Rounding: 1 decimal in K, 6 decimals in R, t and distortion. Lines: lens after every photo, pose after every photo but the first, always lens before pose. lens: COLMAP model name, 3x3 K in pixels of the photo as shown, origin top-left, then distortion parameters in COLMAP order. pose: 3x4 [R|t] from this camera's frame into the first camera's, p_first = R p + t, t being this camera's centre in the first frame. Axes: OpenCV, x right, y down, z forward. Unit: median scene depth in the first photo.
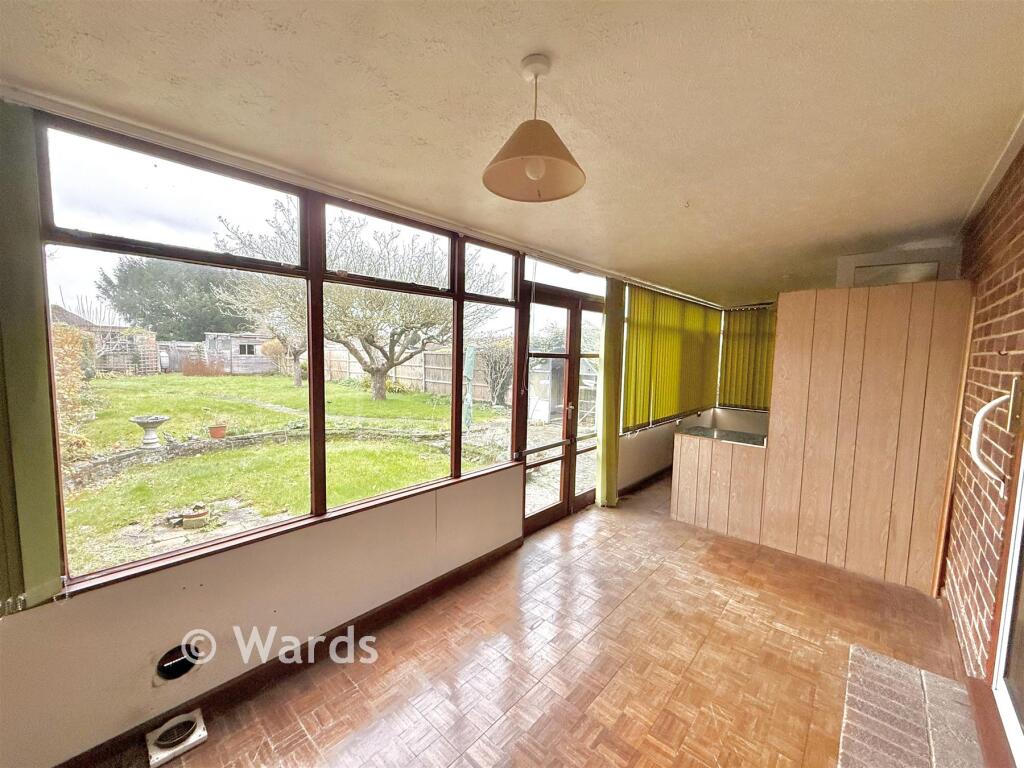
lens RADIAL K [[412.4, 0, 513.1], [0, 412.4, 382.2], [0, 0, 1]] dist [0.000843, 0.000050]
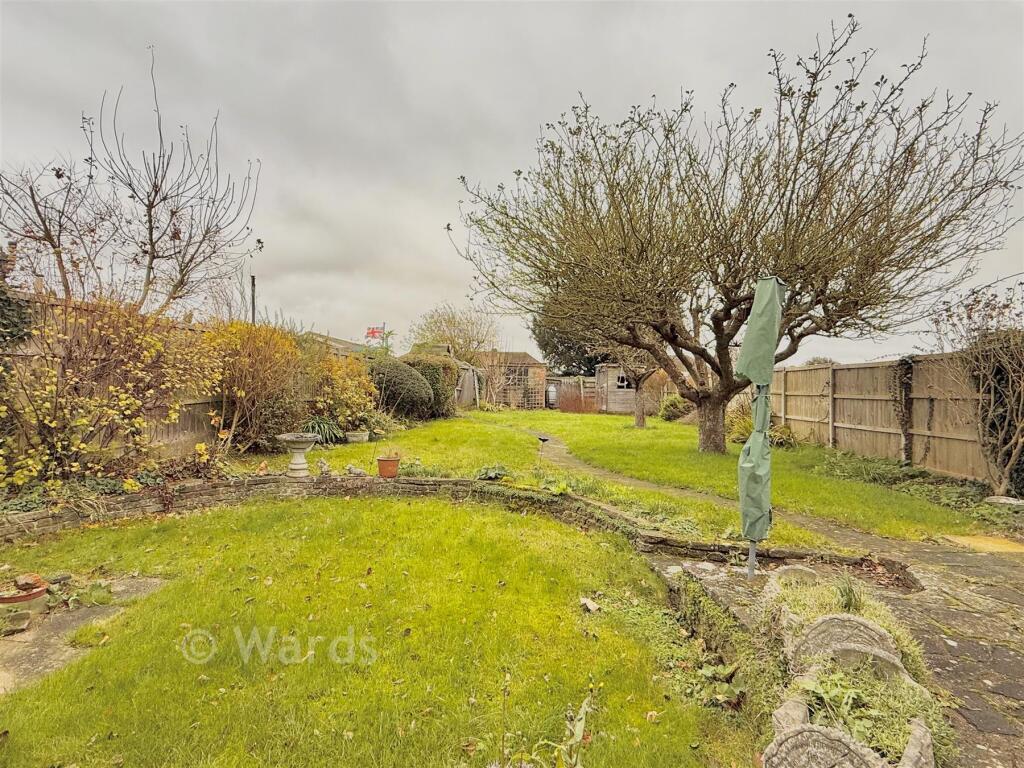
lens RADIAL K [[526.8, 0, 510.5], [0, 526.8, 384.2], [0, 0, 1]] dist [-0.001961, -0.000018]
pose [[0.602946, -0.017928, -0.797581, 0.049274], [-0.064978, 0.995322, -0.071494, 0.017415], [0.795132, 0.094932, 0.598961, 0.330115]]
